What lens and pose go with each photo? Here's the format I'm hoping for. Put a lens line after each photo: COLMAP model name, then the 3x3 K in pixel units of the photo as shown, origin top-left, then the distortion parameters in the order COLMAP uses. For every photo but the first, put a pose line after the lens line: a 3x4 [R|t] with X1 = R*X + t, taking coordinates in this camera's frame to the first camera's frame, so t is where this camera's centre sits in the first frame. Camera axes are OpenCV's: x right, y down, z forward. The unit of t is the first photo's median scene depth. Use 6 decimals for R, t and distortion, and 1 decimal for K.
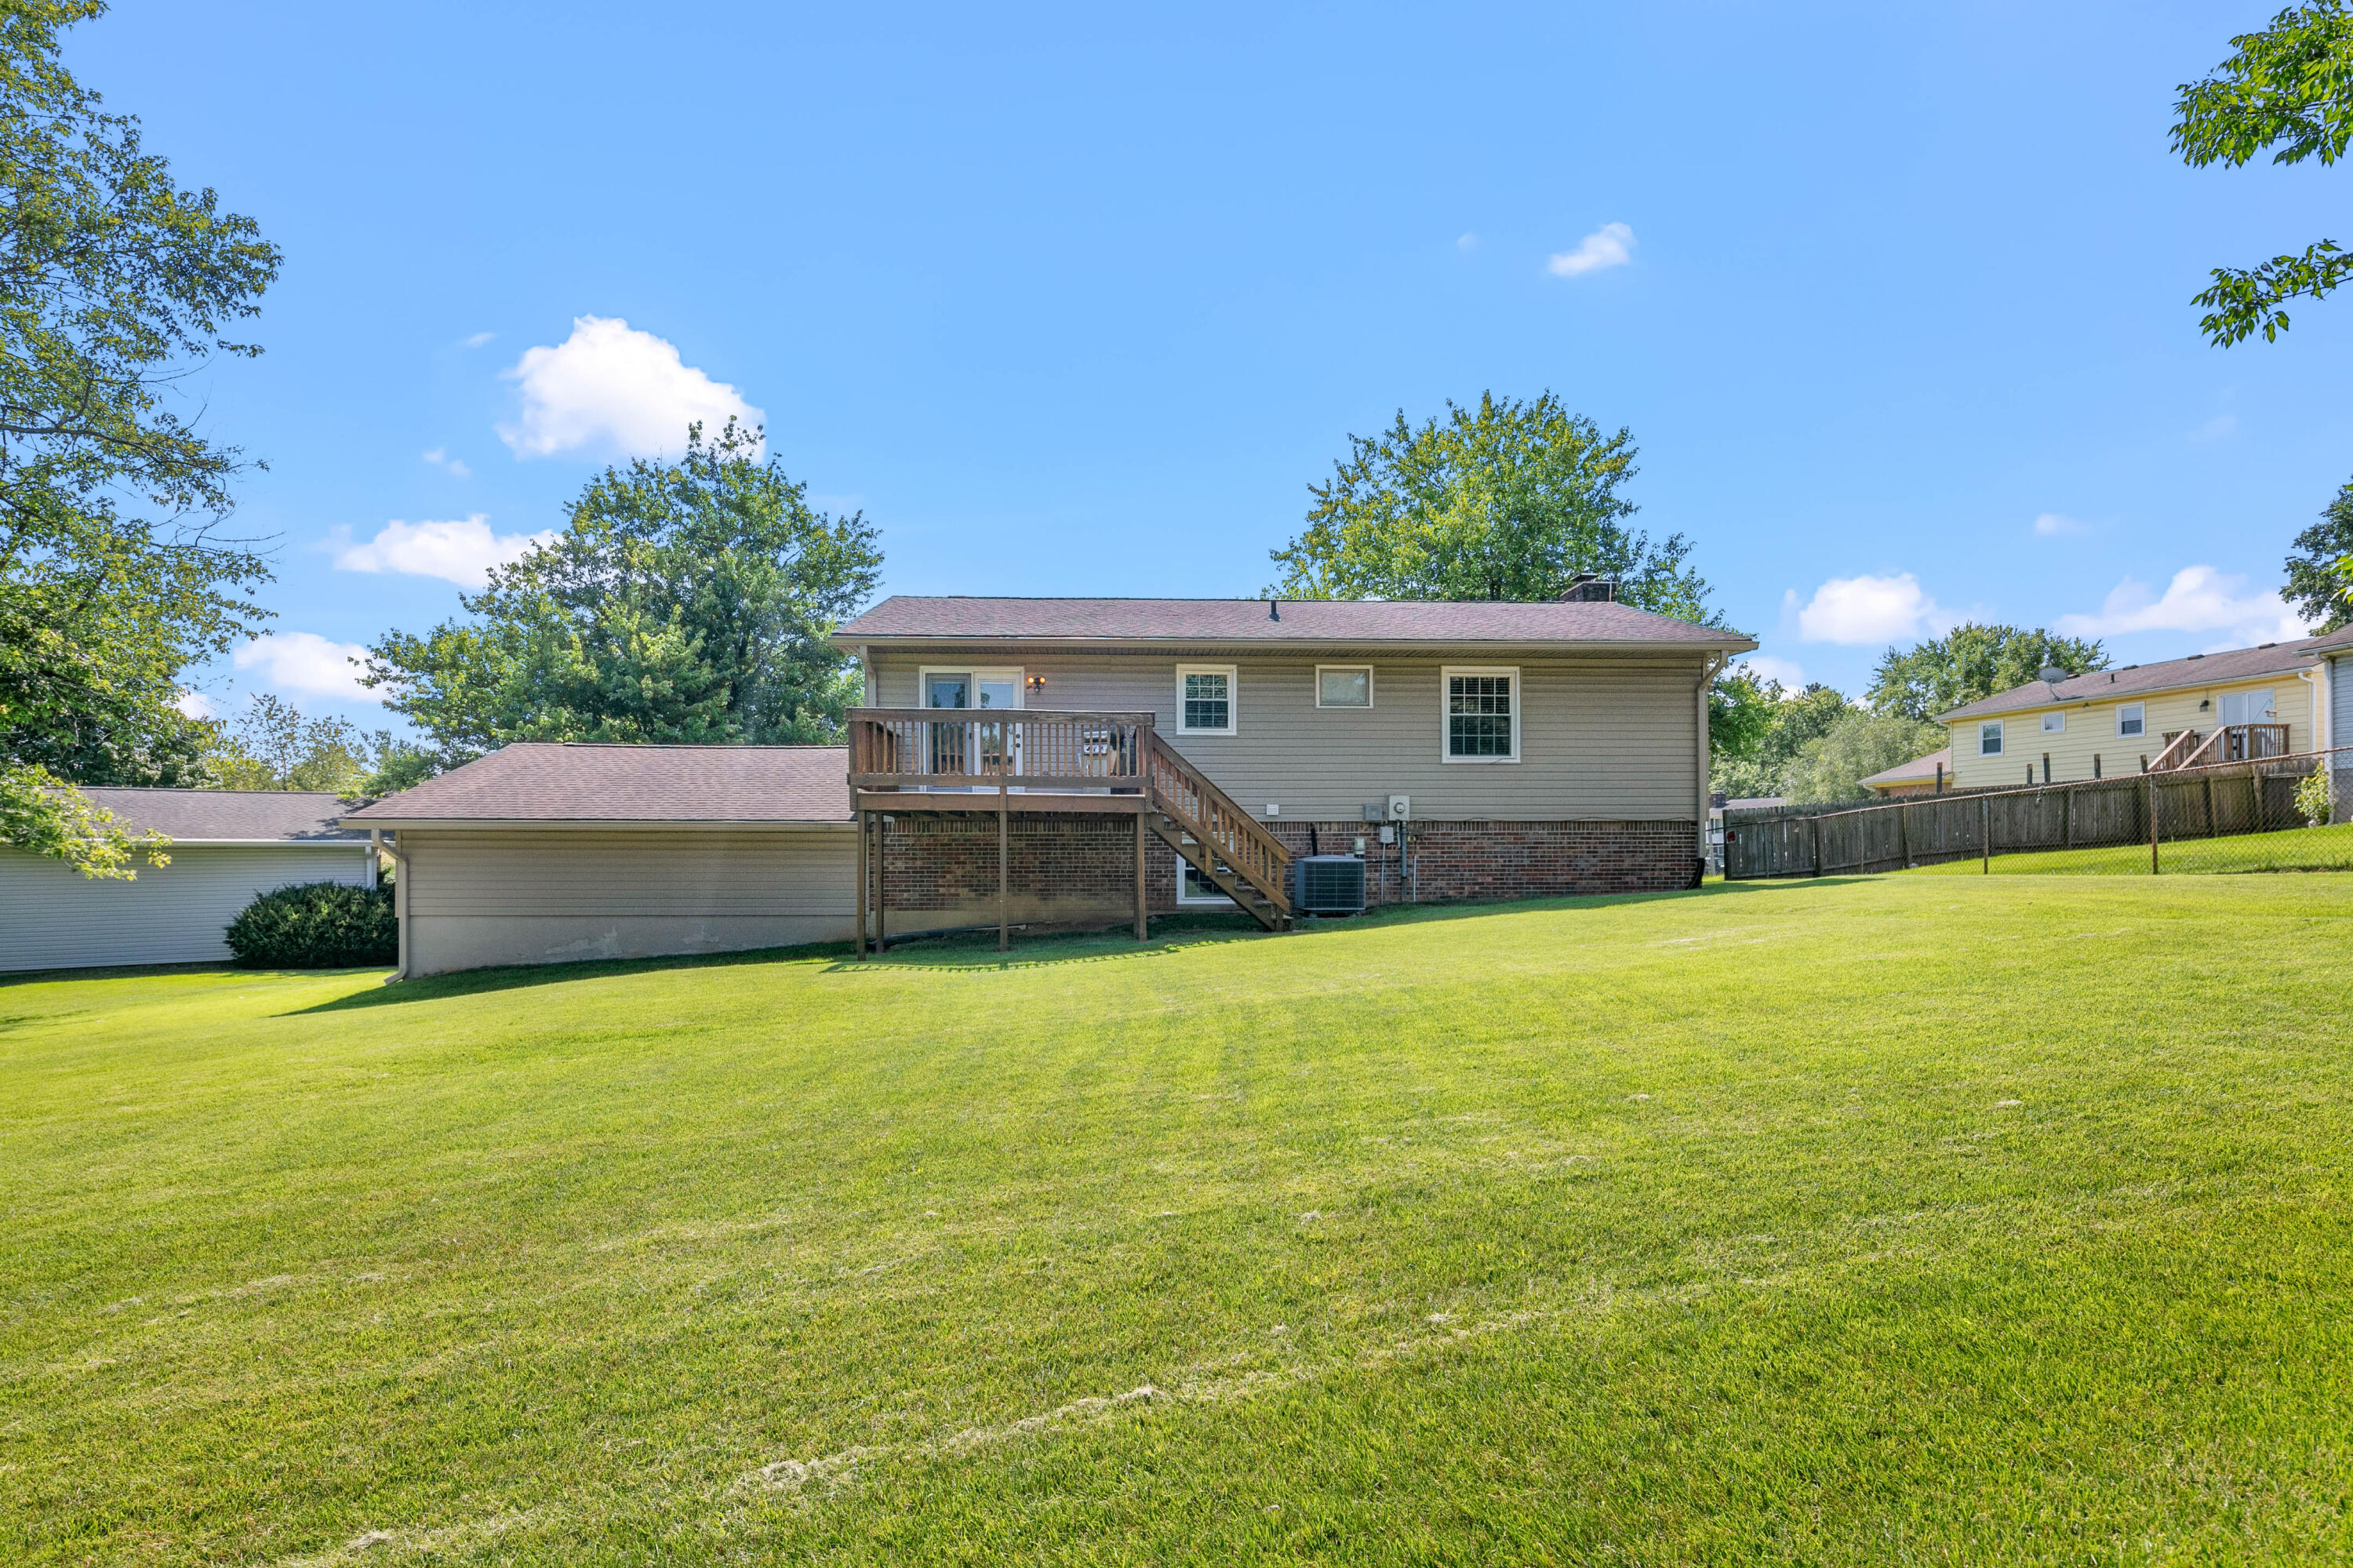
lens RADIAL K [[1131.8, 0, 1178.0], [0, 1131.8, 792.1], [0, 0, 1]] dist [-0.001811, -0.001660]
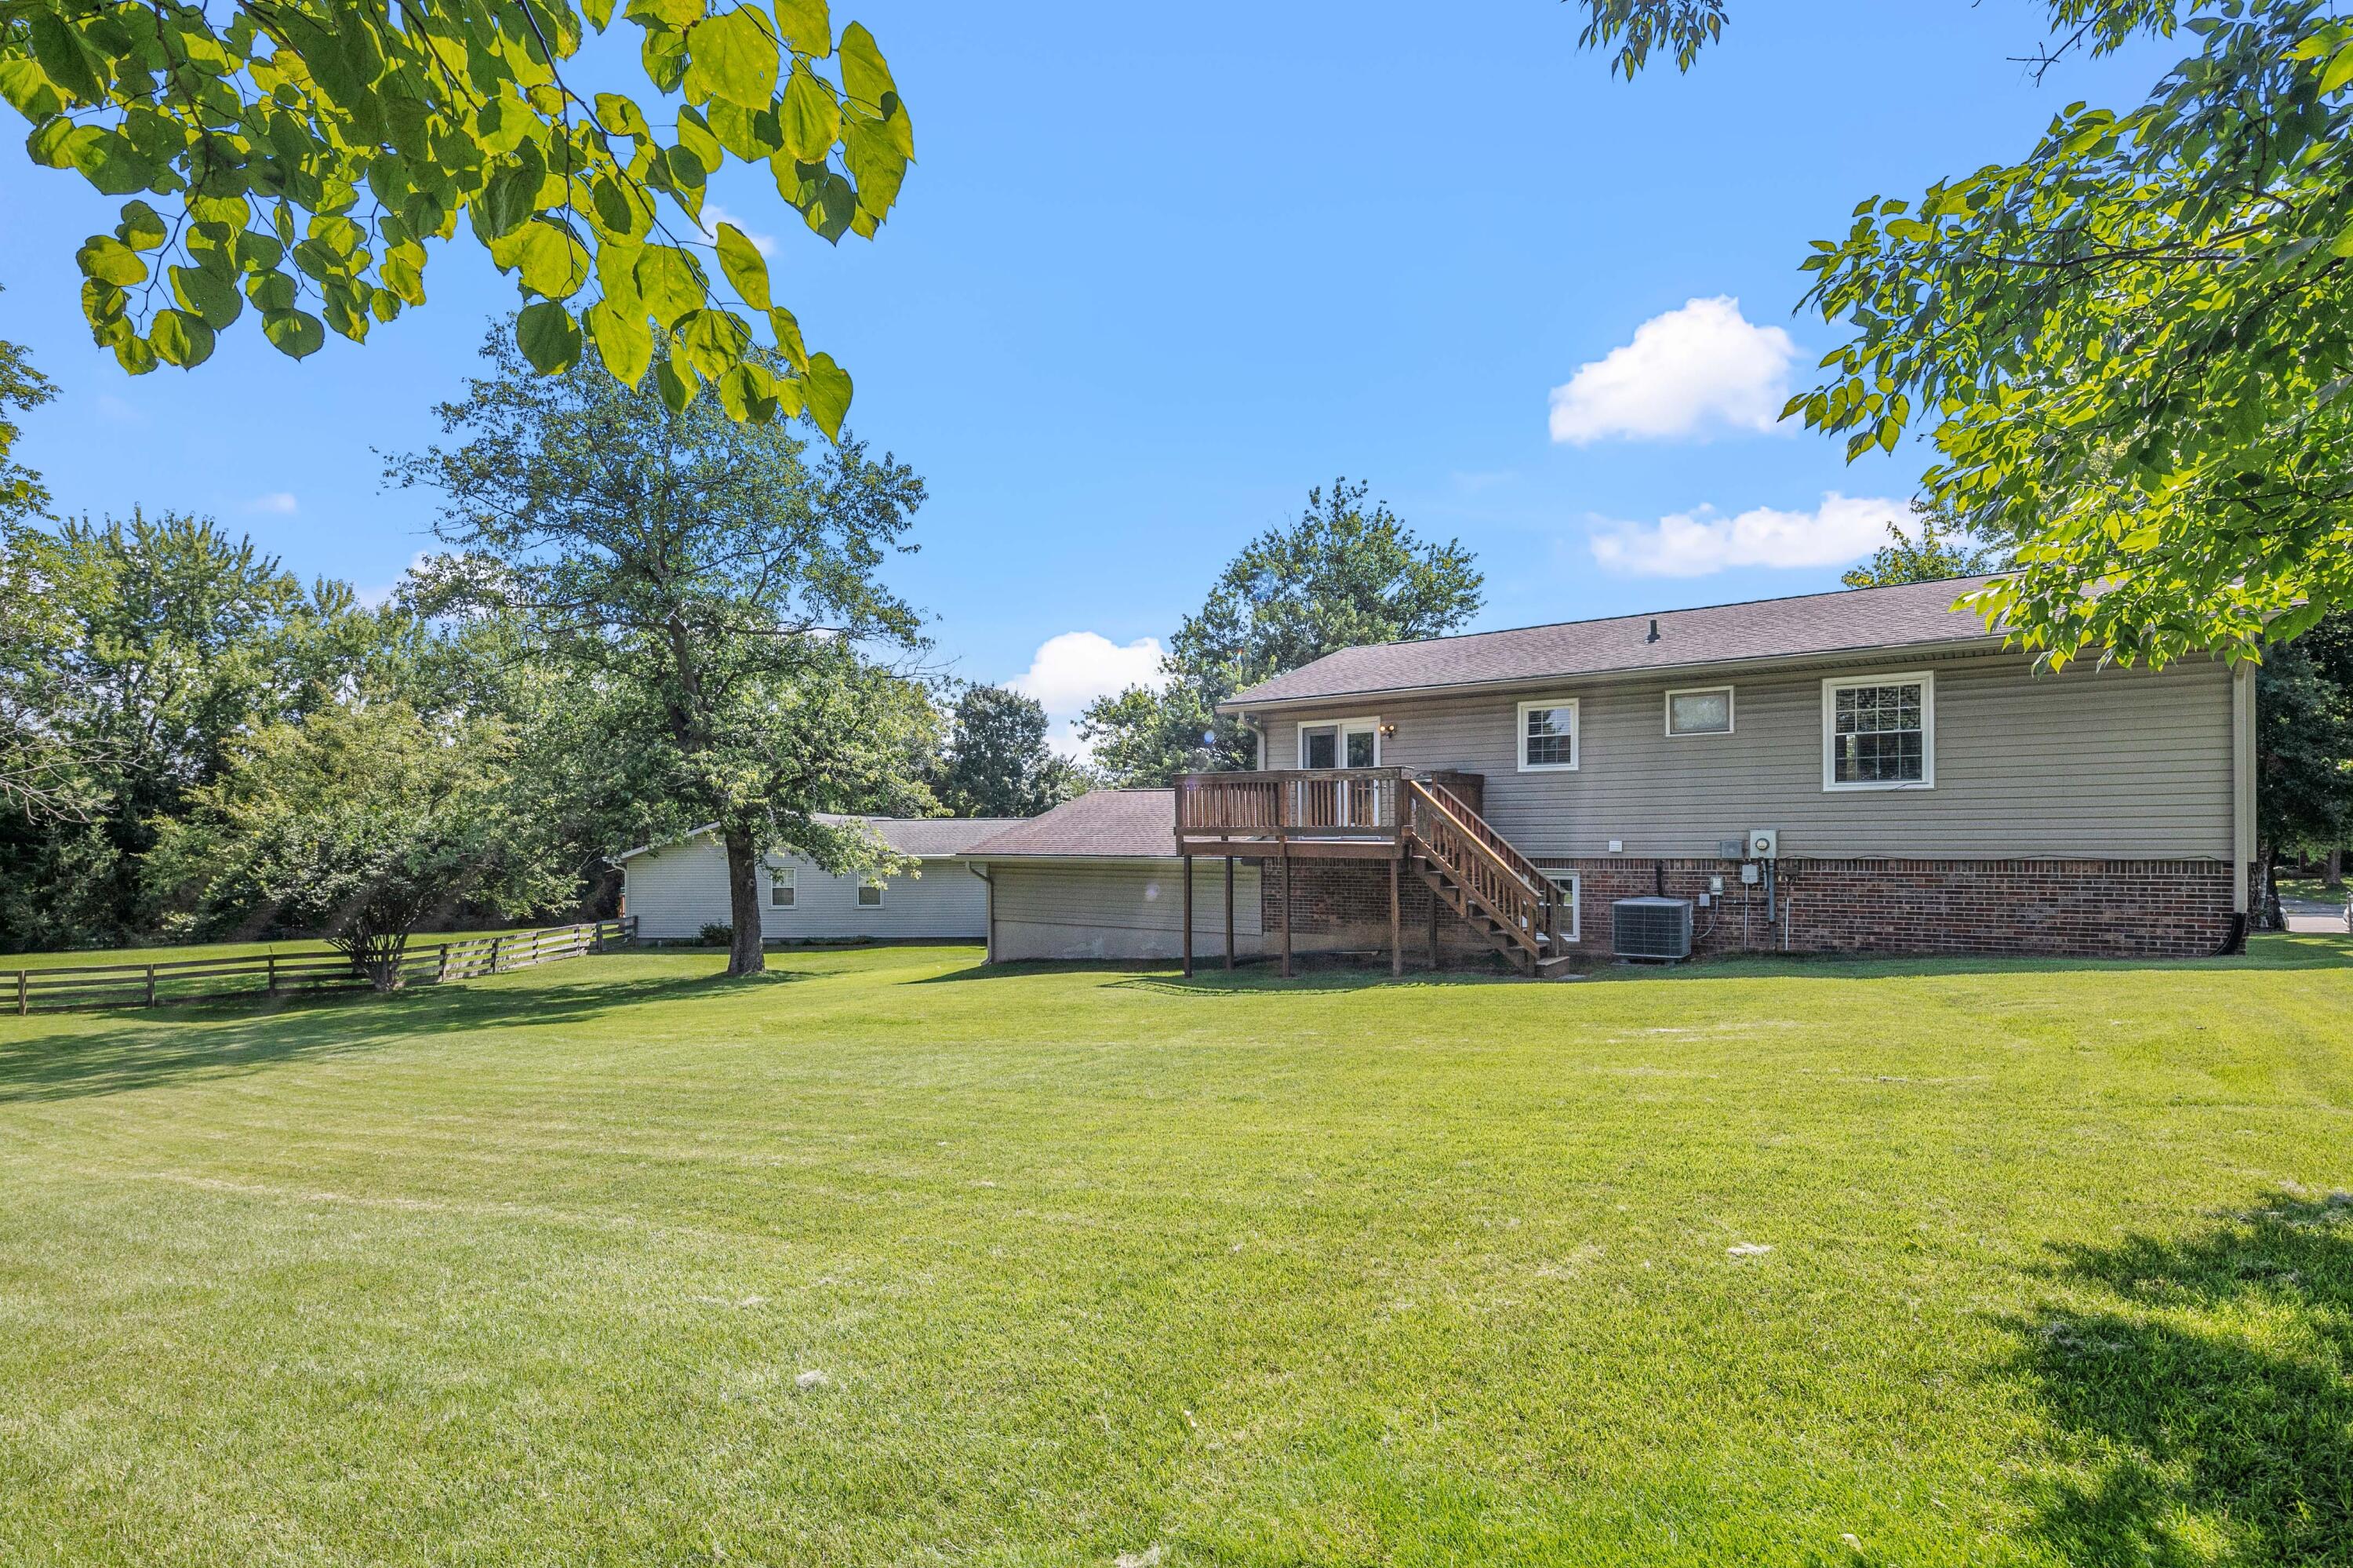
lens RADIAL K [[1131.8, 0, 1183.5], [0, 1131.8, 785.1], [0, 0, 1]] dist [-0.001811, -0.001660]
pose [[0.777564, -0.032436, -0.627966, 0.396436], [0.035699, 0.999335, -0.007415, -0.041824], [0.627789, -0.016652, 0.778205, 0.021395]]
